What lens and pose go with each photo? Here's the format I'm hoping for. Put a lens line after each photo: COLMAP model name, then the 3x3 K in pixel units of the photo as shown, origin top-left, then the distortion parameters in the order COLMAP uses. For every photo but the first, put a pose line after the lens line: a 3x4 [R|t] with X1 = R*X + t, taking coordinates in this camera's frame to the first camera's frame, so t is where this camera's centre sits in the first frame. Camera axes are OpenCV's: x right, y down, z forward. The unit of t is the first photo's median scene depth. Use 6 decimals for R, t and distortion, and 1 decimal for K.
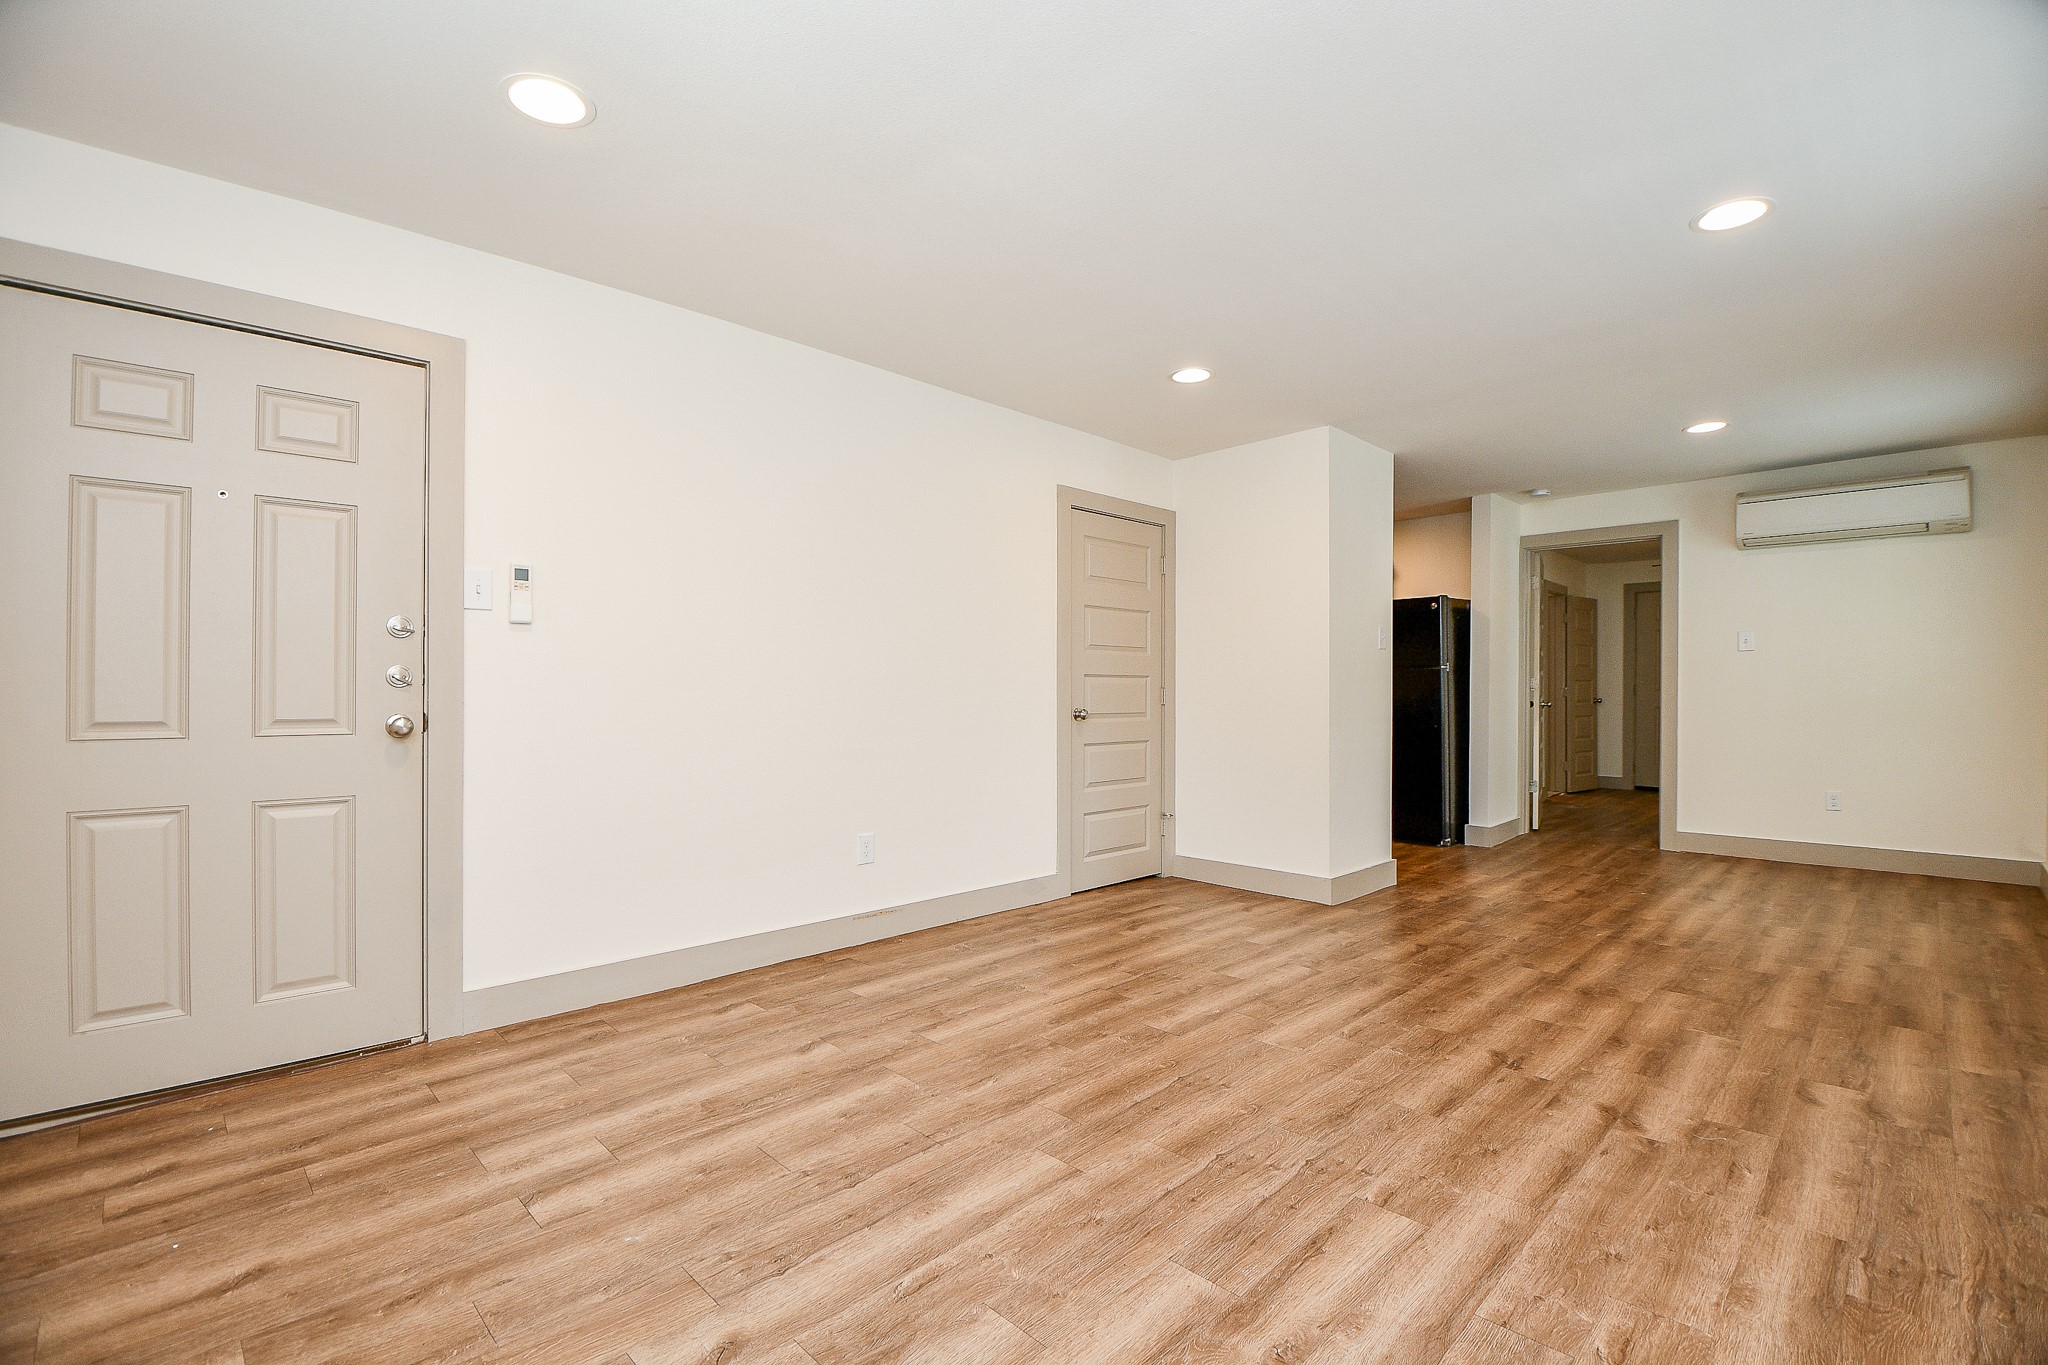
lens RADIAL K [[896.3, 0, 1028.5], [0, 896.3, 687.6], [0, 0, 1]] dist [0.029093, -0.026042]
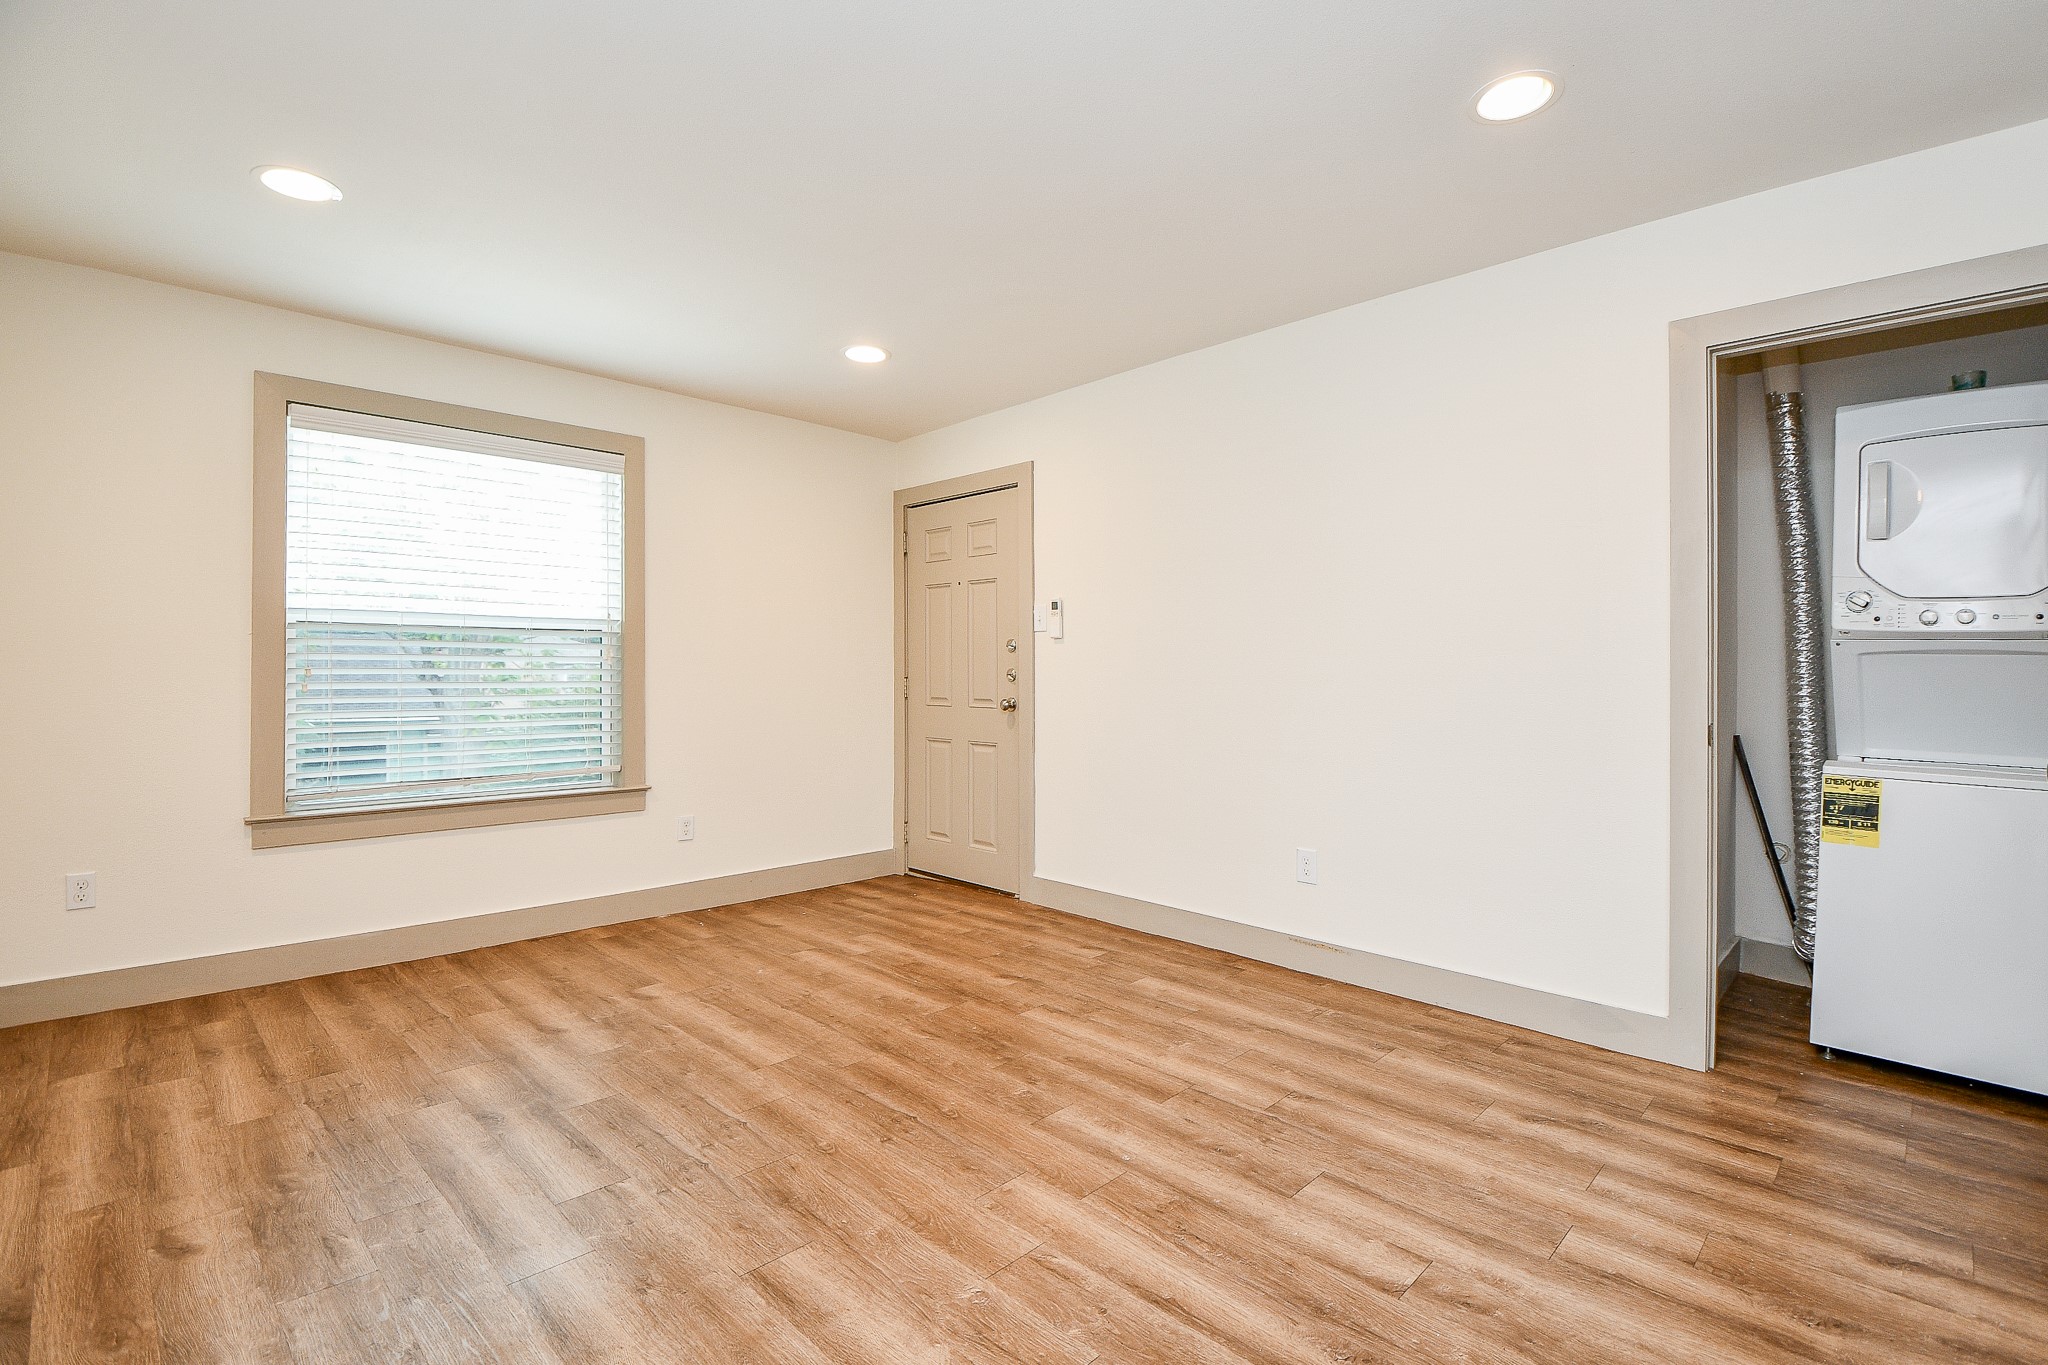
lens RADIAL K [[916.9, 0, 1044.0], [0, 916.9, 681.3], [0, 0, 1]] dist [0.026911, -0.023996]
pose [[0.028536, 0.005426, -0.999578, 0.872815], [0.003390, 0.999979, 0.005525, -0.009304], [0.999587, -0.003546, 0.028517, 0.878052]]
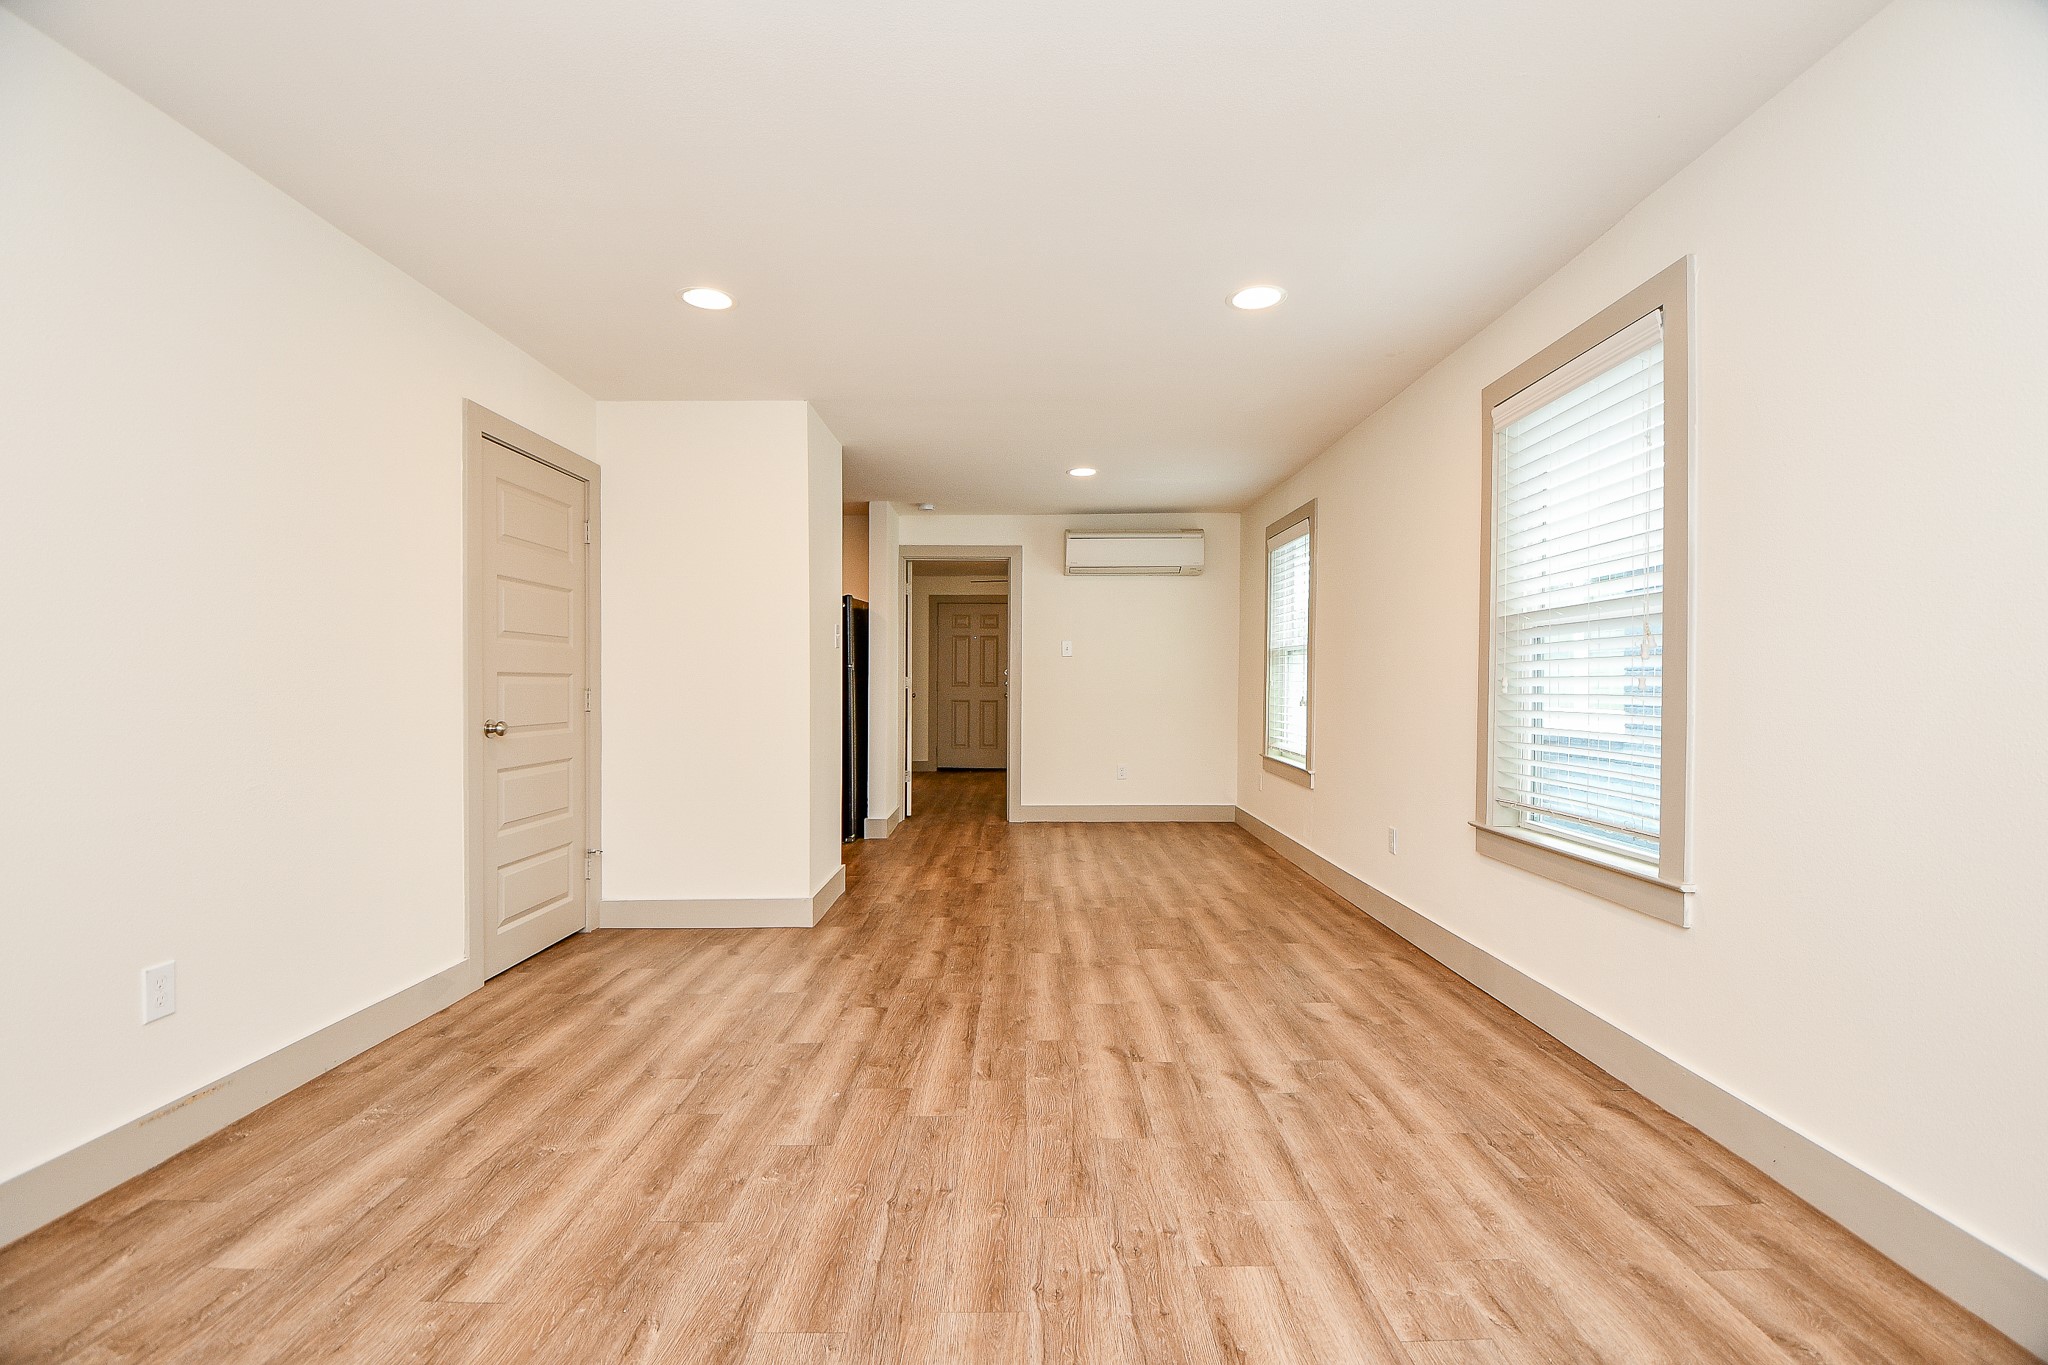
lens RADIAL K [[902.2, 0, 1018.7], [0, 902.2, 686.7], [0, 0, 1]] dist [0.031649, -0.036970]
pose [[0.703683, -0.004824, 0.710497, -0.244539], [-0.001030, 0.999969, 0.007809, -0.014517], [-0.710513, -0.006227, 0.703657, 0.295322]]
